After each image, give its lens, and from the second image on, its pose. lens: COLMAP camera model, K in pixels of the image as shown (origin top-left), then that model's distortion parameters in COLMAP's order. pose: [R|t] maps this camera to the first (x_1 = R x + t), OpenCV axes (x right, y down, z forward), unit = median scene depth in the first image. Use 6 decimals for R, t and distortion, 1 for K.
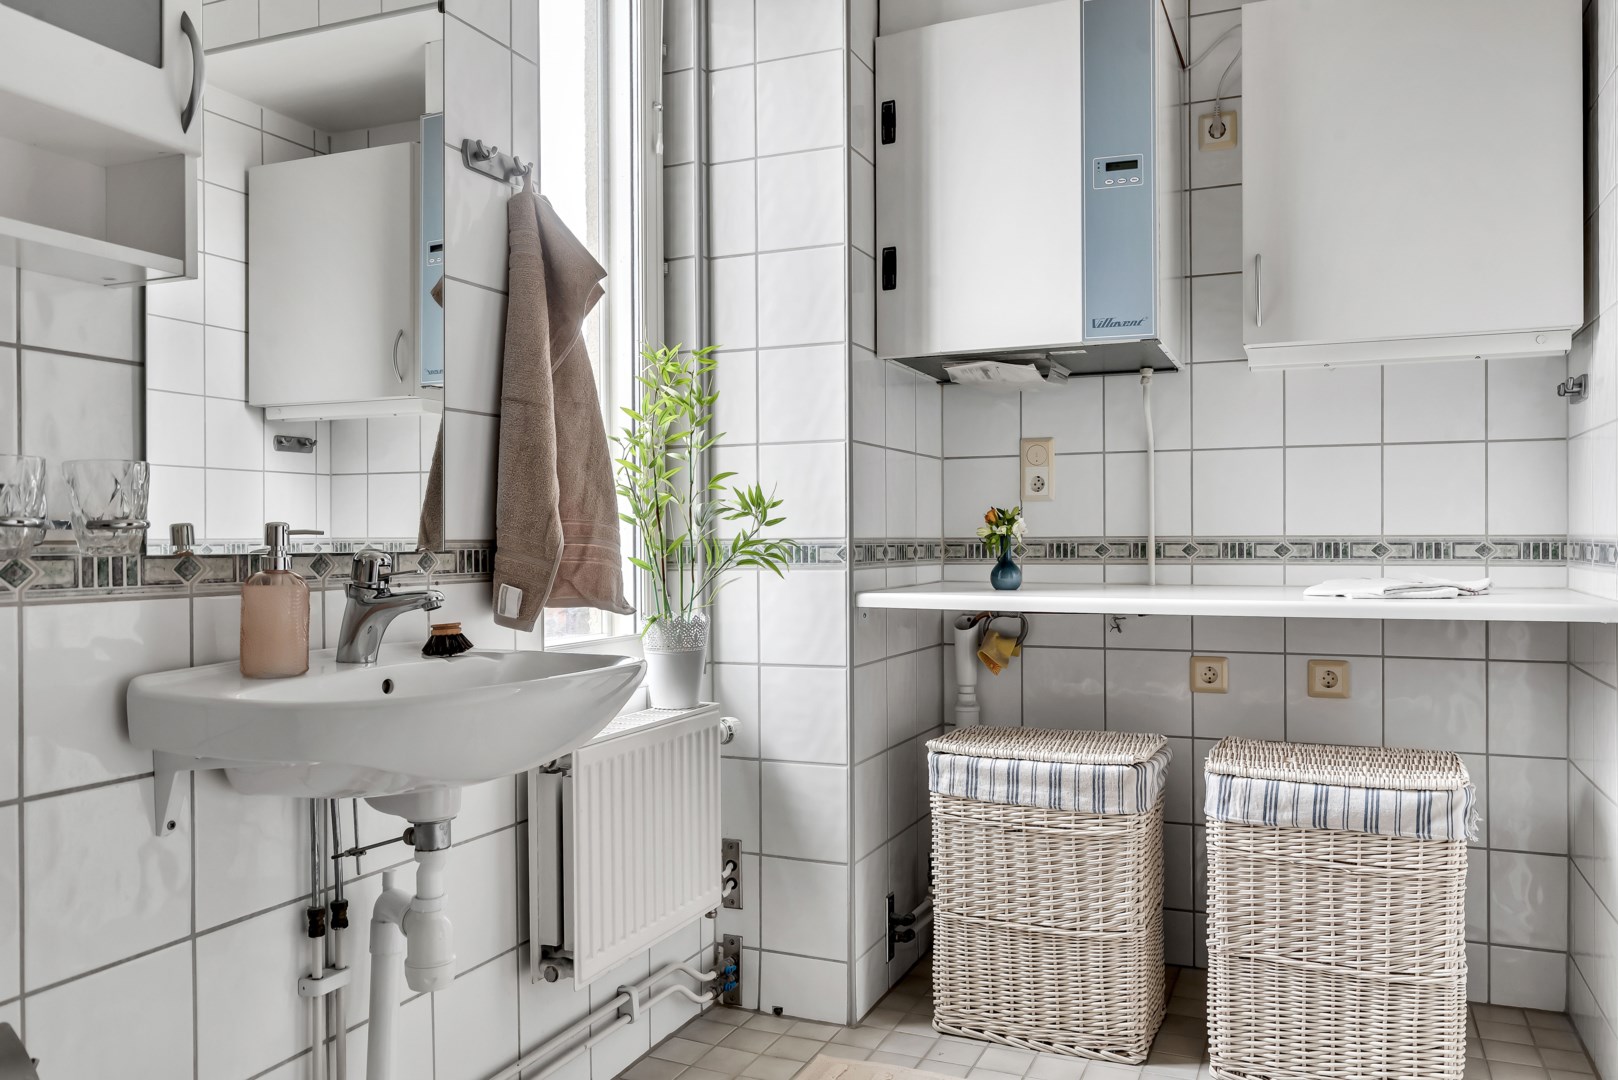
lens RADIAL K [[1232.9, 0, 849.8], [0, 1232.9, 548.8], [0, 0, 1]] dist [-0.000026, 0.000014]
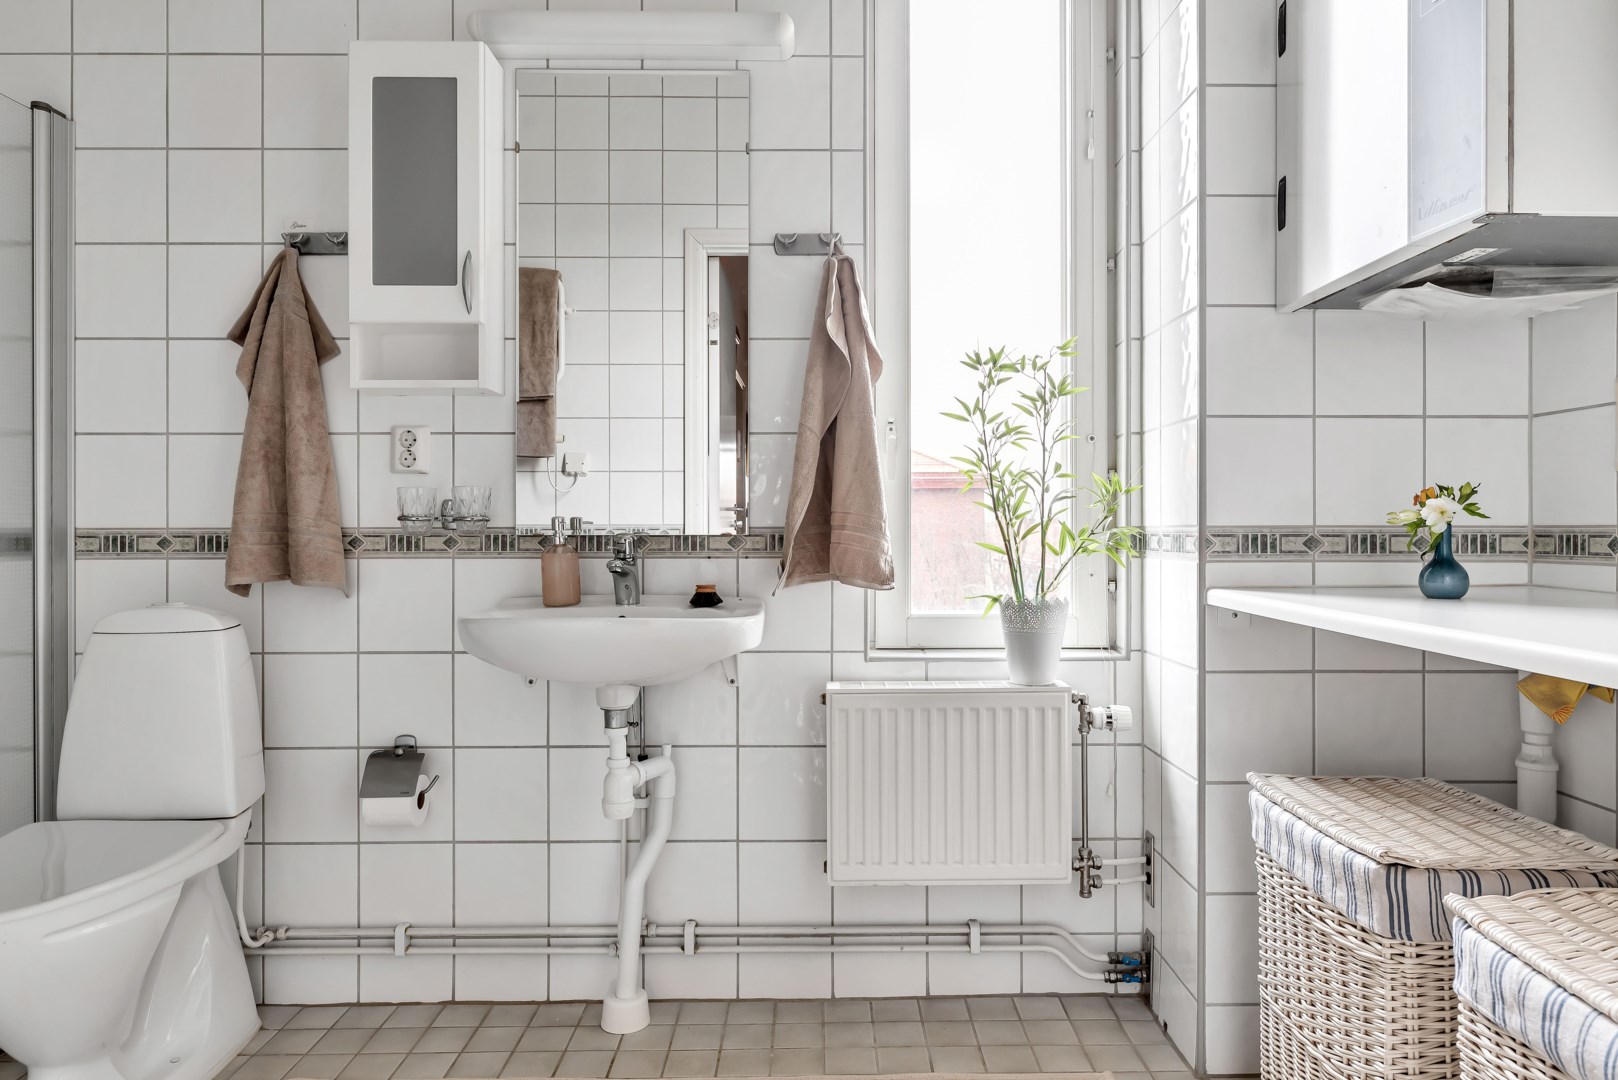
lens RADIAL K [[1030.5, 0, 829.7], [0, 1030.5, 534.2], [0, 0, 1]] dist [-0.002980, 0.000250]
pose [[0.388337, 0.007638, -0.921486, 0.626533], [-0.006815, 0.999962, 0.005417, -0.005800], [0.921492, 0.004177, 0.388374, 0.499365]]
